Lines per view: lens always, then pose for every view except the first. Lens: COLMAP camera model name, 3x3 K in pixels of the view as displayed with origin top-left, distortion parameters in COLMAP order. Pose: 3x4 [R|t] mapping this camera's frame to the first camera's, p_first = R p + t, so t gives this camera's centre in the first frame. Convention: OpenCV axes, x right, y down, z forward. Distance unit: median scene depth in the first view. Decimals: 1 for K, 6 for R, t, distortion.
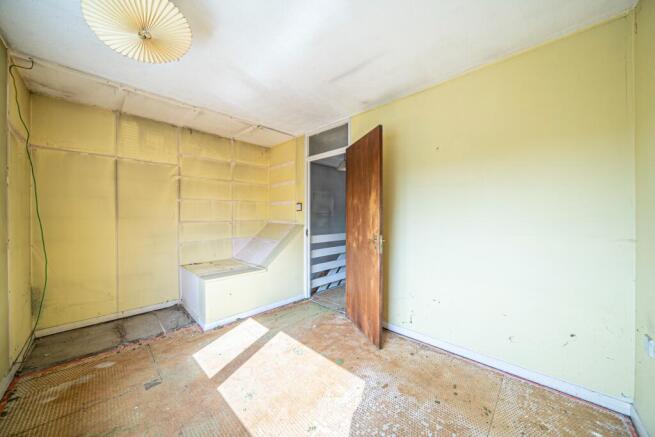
lens RADIAL K [[227.1, 0, 323.9], [0, 227.1, 217.6], [0, 0, 1]] dist [-0.018252, 0.000289]
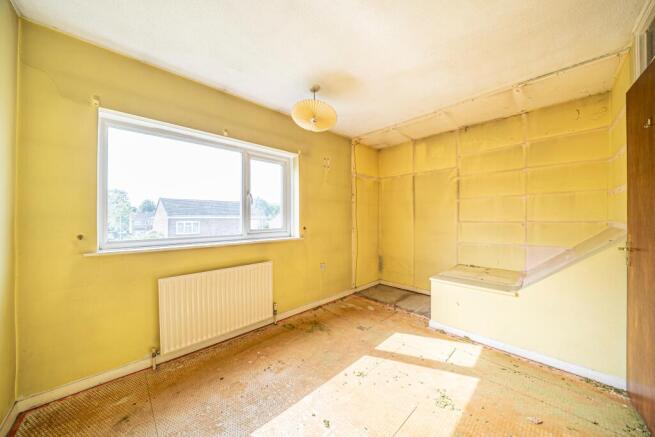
lens RADIAL K [[227.1, 0, 323.9], [0, 227.1, 217.6], [0, 0, 1]] dist [-0.018252, 0.000289]
pose [[-0.037925, -0.001289, -0.999280, 0.497016], [0.000160, 0.999999, -0.001296, 0.001567], [0.999281, -0.000209, -0.037925, 0.515922]]
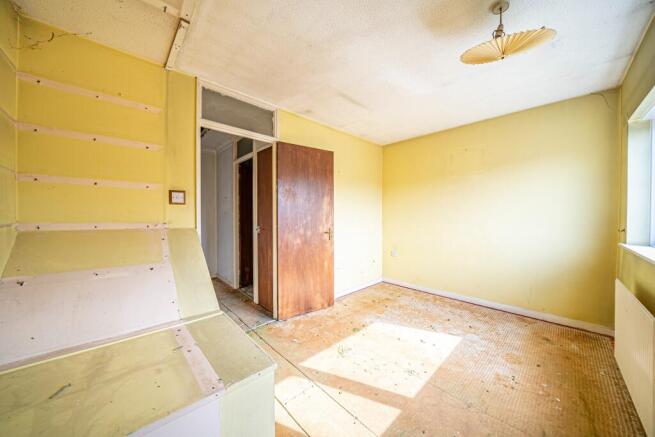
lens RADIAL K [[231.3, 0, 328.5], [0, 231.3, 214.1], [0, 0, 1]] dist [-0.019557, 0.000029]
pose [[0.032234, 0.002651, 0.999477, -0.903229], [0.002949, 0.999992, -0.002748, -0.000071], [-0.999476, 0.003036, 0.032226, 0.829227]]
